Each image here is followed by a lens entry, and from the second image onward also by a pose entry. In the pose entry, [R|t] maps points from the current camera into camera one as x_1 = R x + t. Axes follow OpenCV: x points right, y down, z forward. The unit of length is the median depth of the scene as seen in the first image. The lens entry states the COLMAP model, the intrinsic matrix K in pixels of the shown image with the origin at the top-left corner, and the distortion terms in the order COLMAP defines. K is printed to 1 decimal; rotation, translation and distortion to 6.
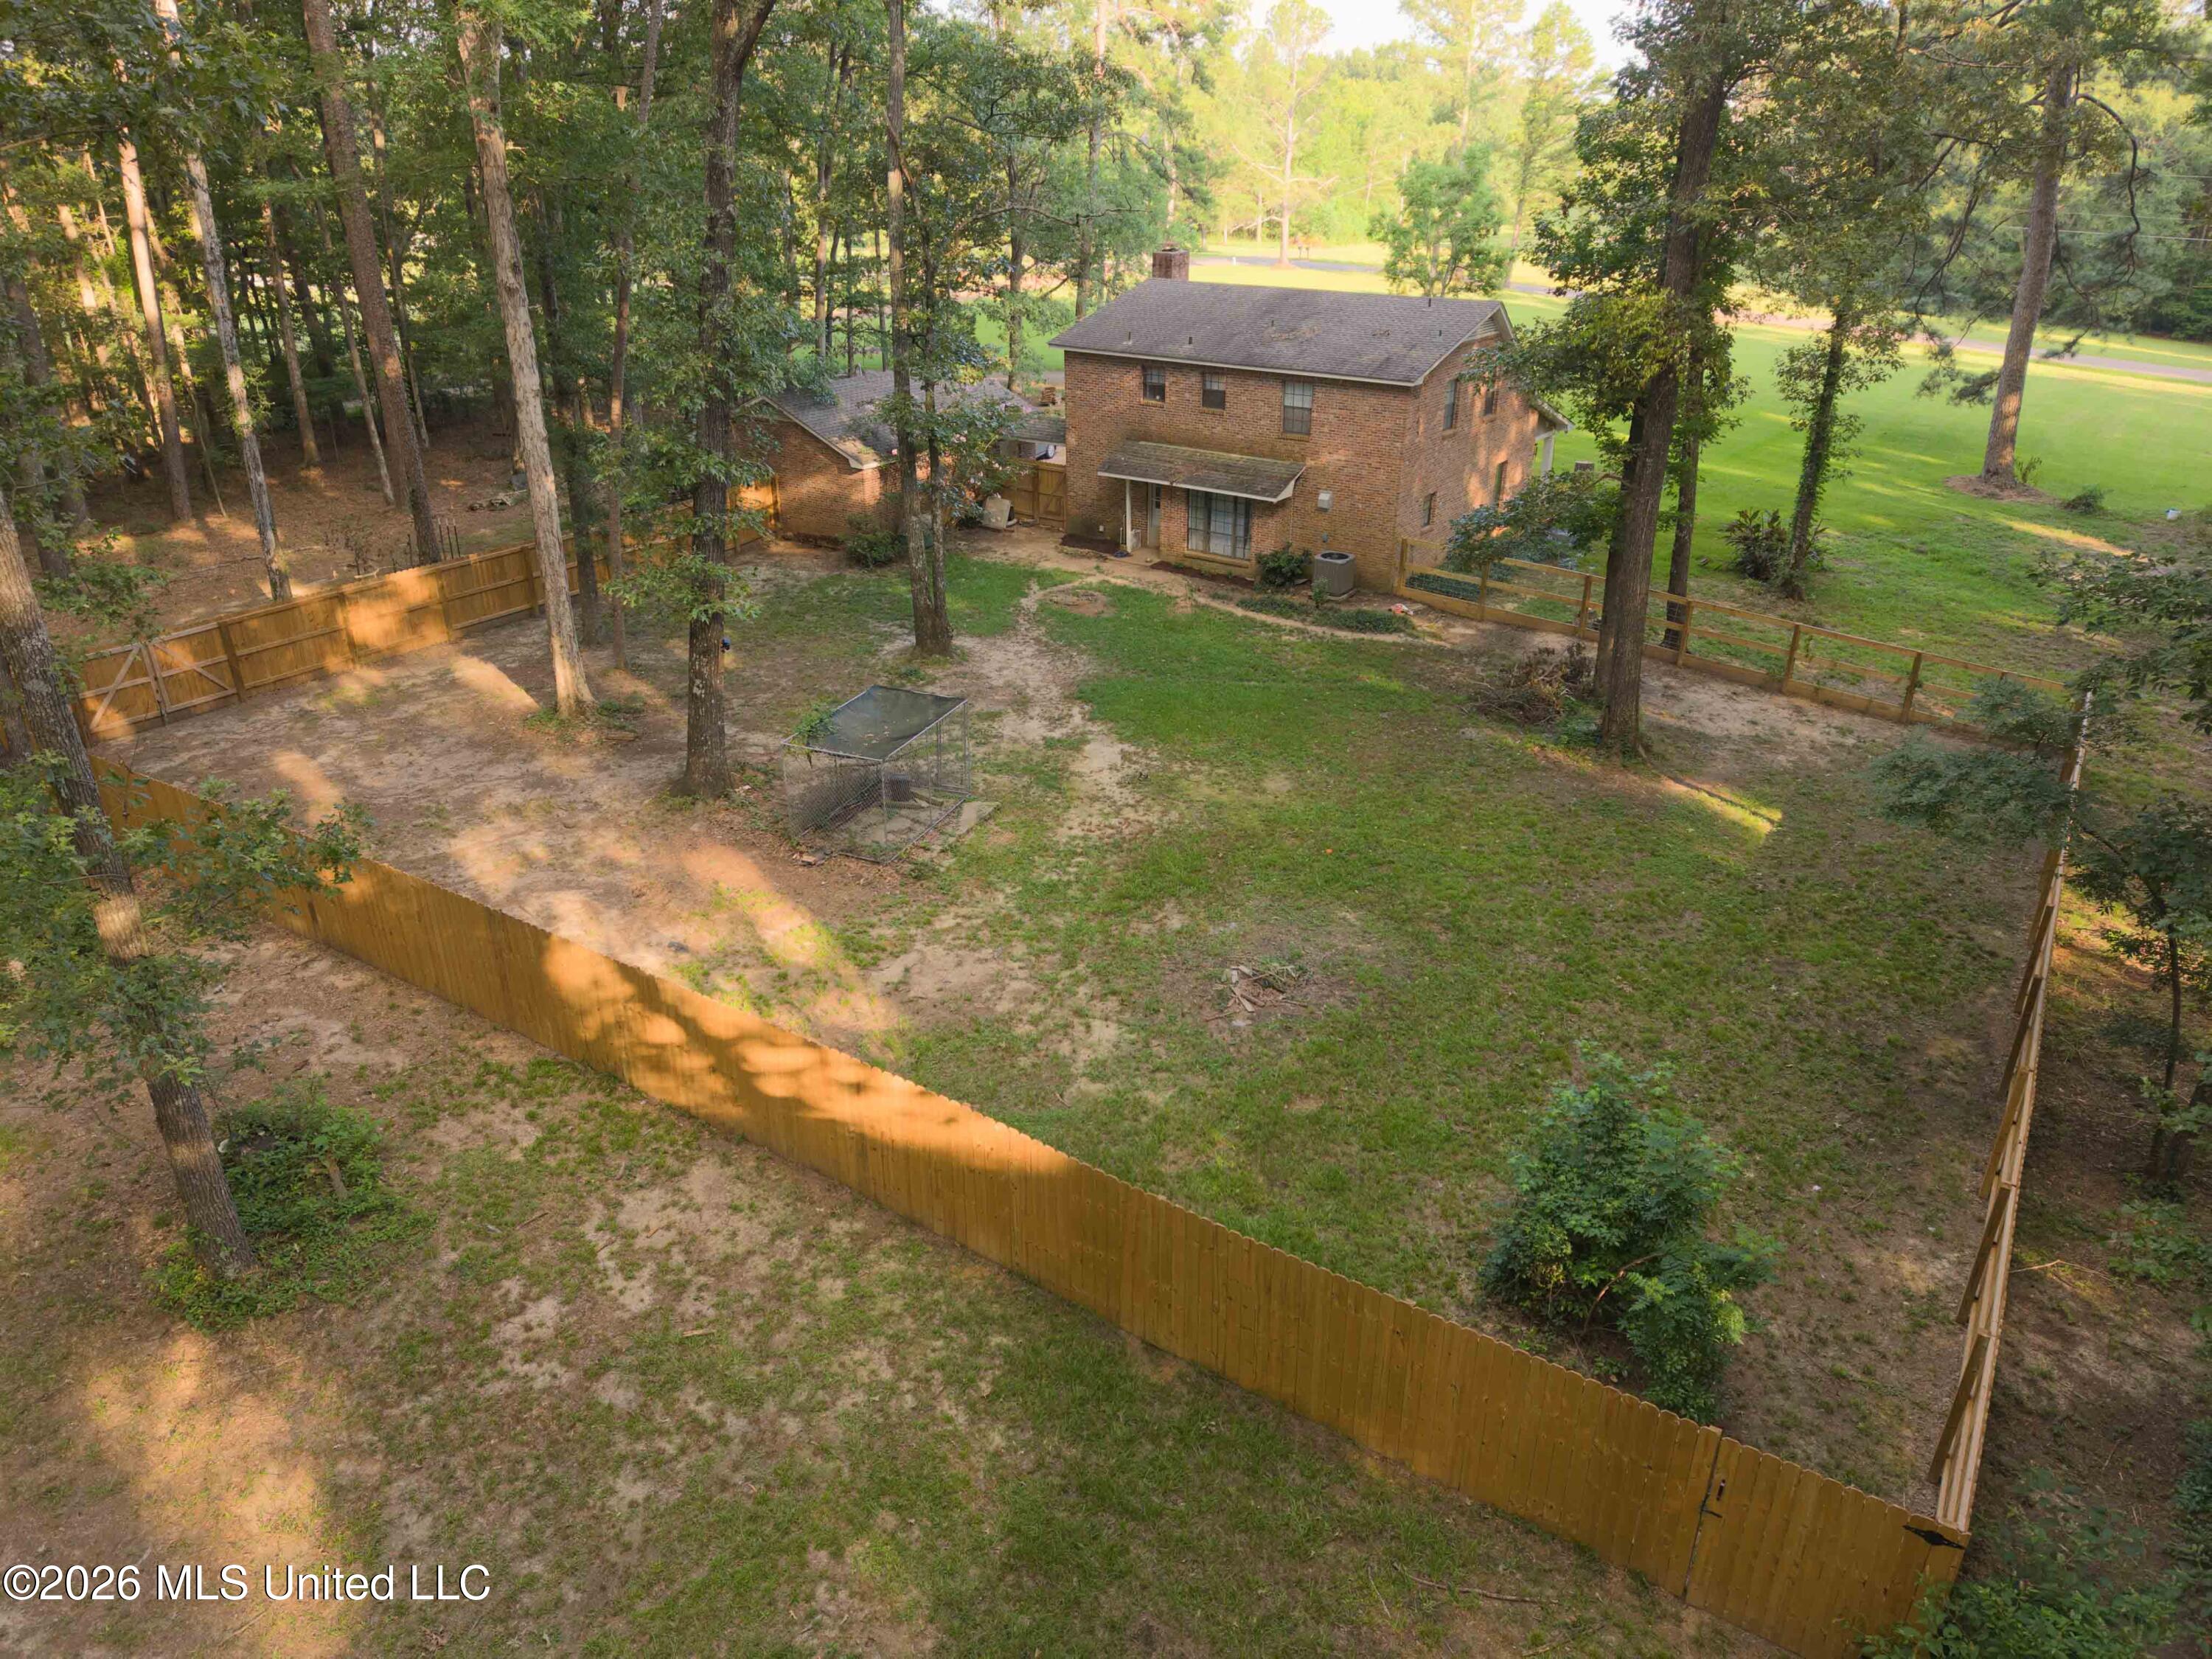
lens RADIAL K [[1492.4, 0, 1106.0], [0, 1492.4, 829.5], [0, 0, 1]] dist [0.032124, -0.023686]
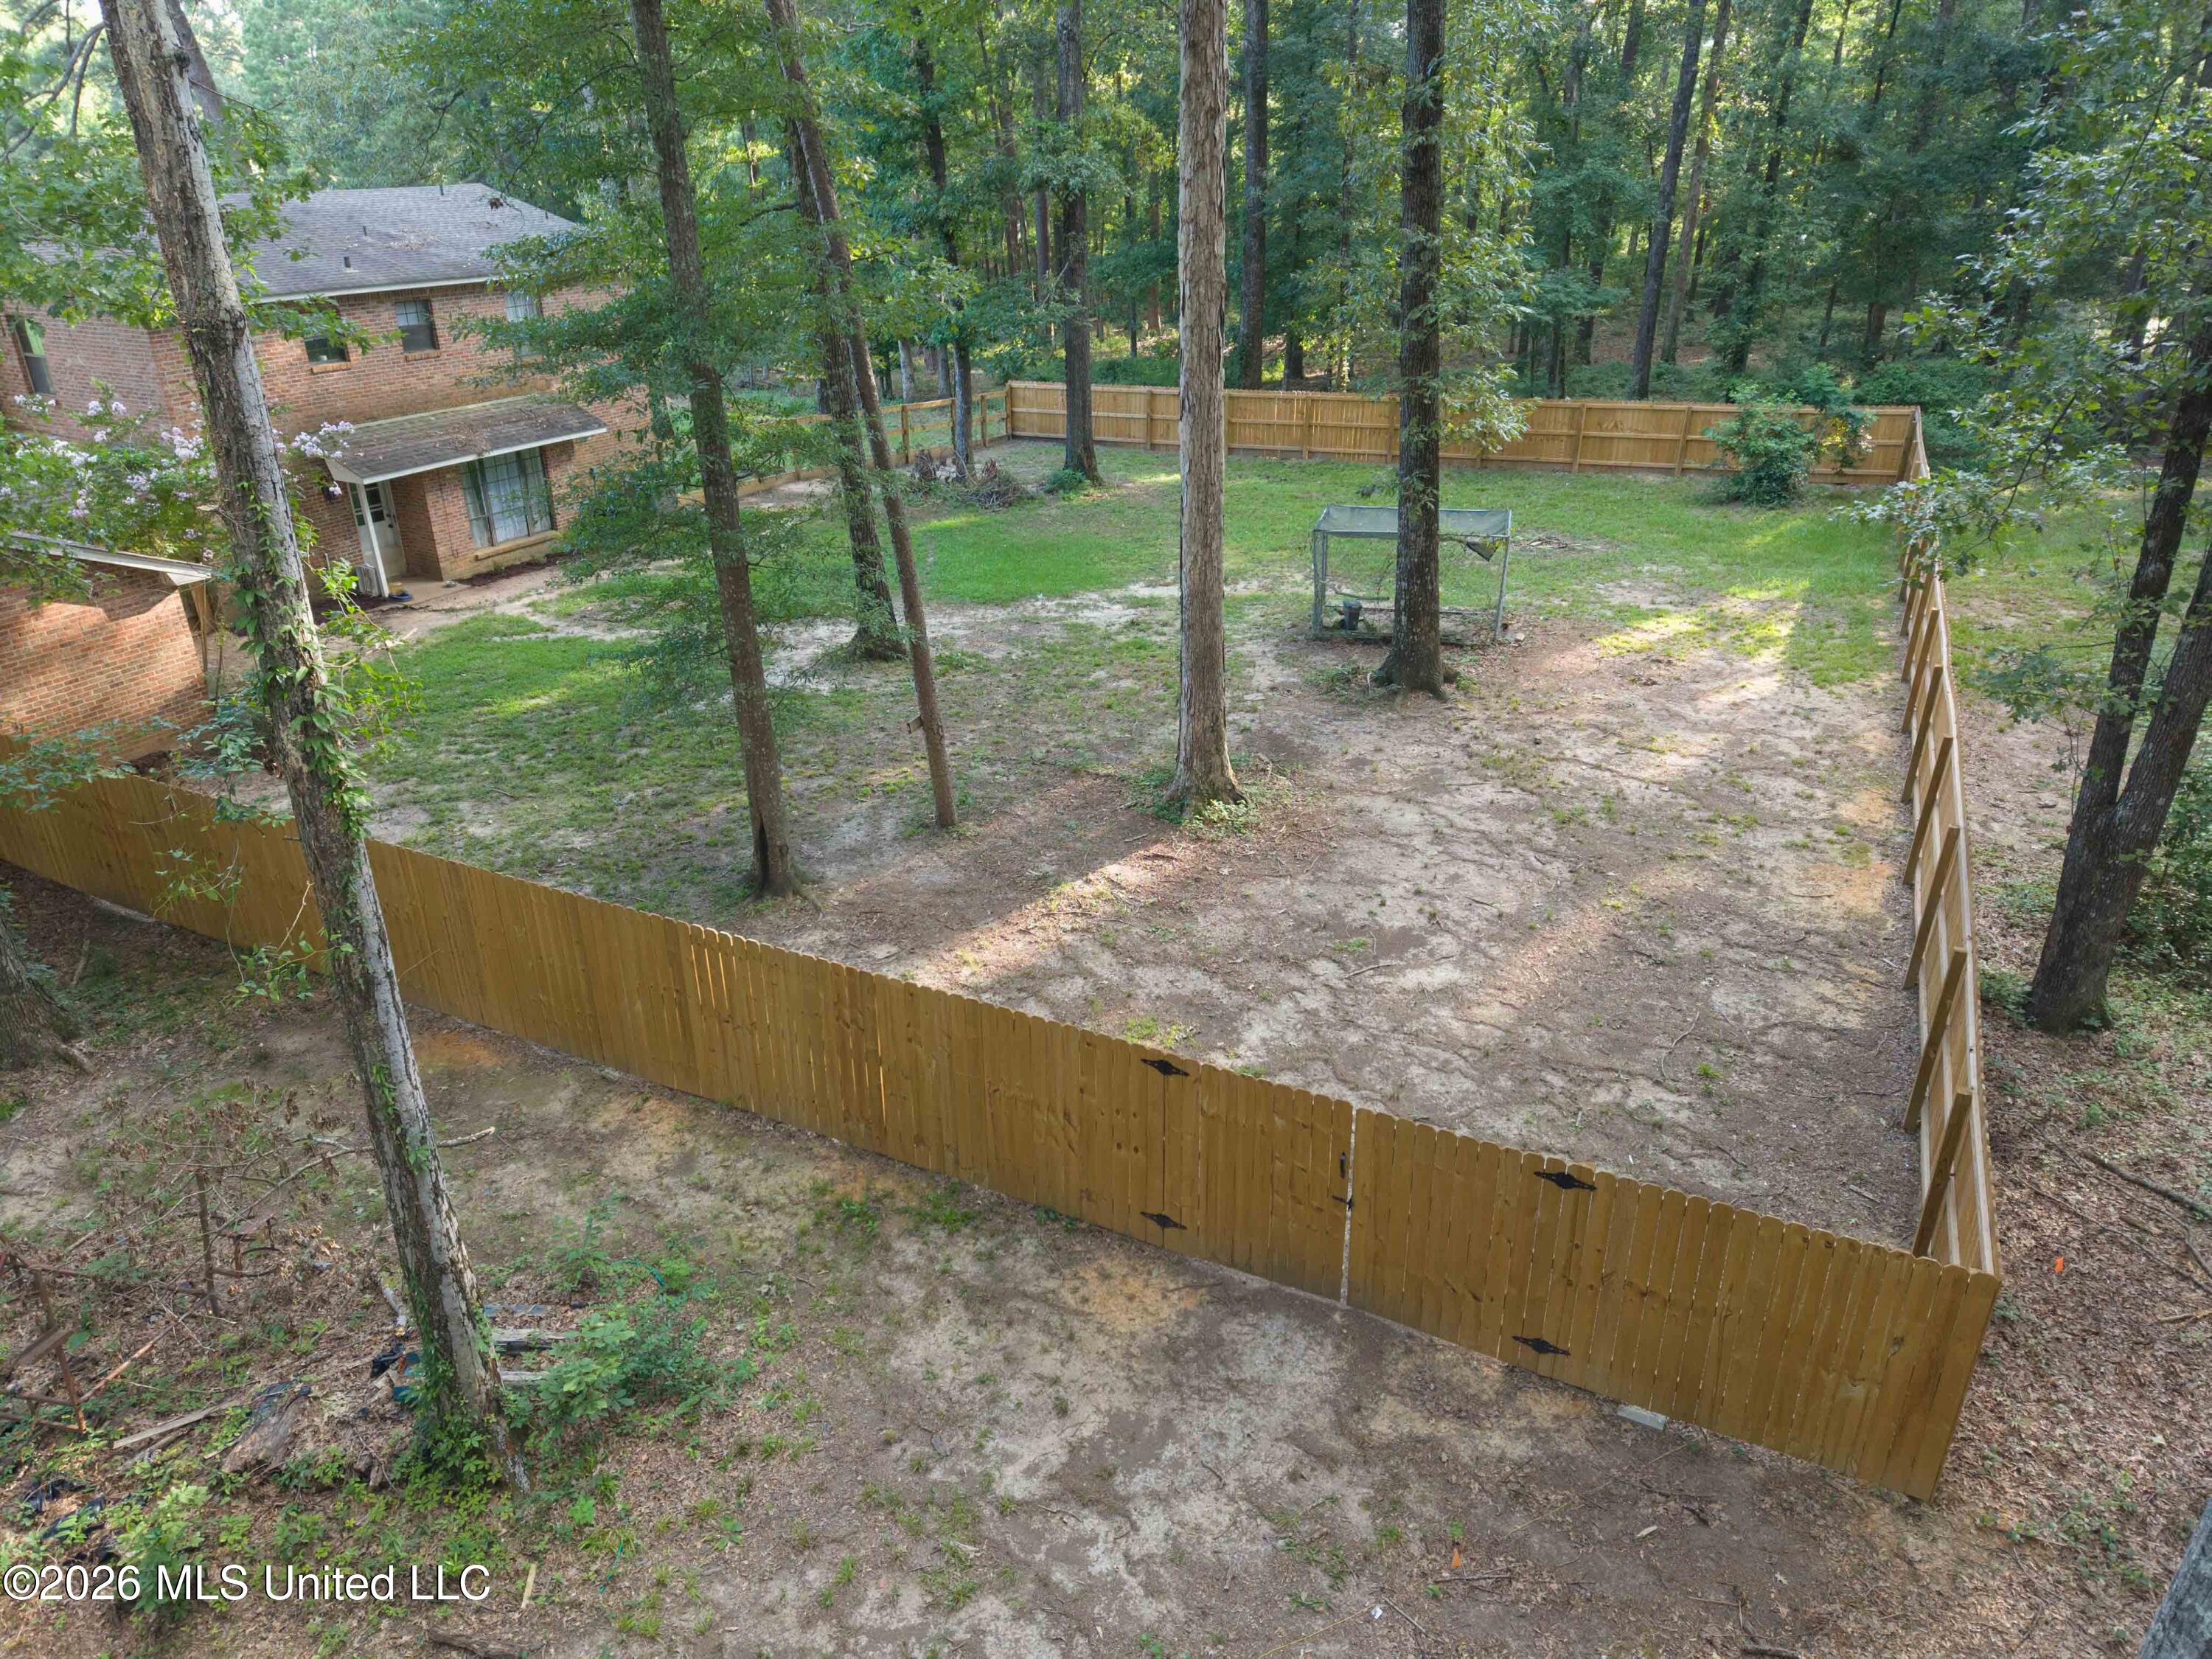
lens RADIAL K [[1492.4, 0, 1106.0], [0, 1492.4, 829.5], [0, 0, 1]] dist [0.032124, -0.023686]
pose [[-0.134796, -0.408395, 0.902798, -0.865879], [0.432318, 0.795581, 0.424443, -0.327706], [-0.891589, 0.447509, 0.069315, 0.955094]]
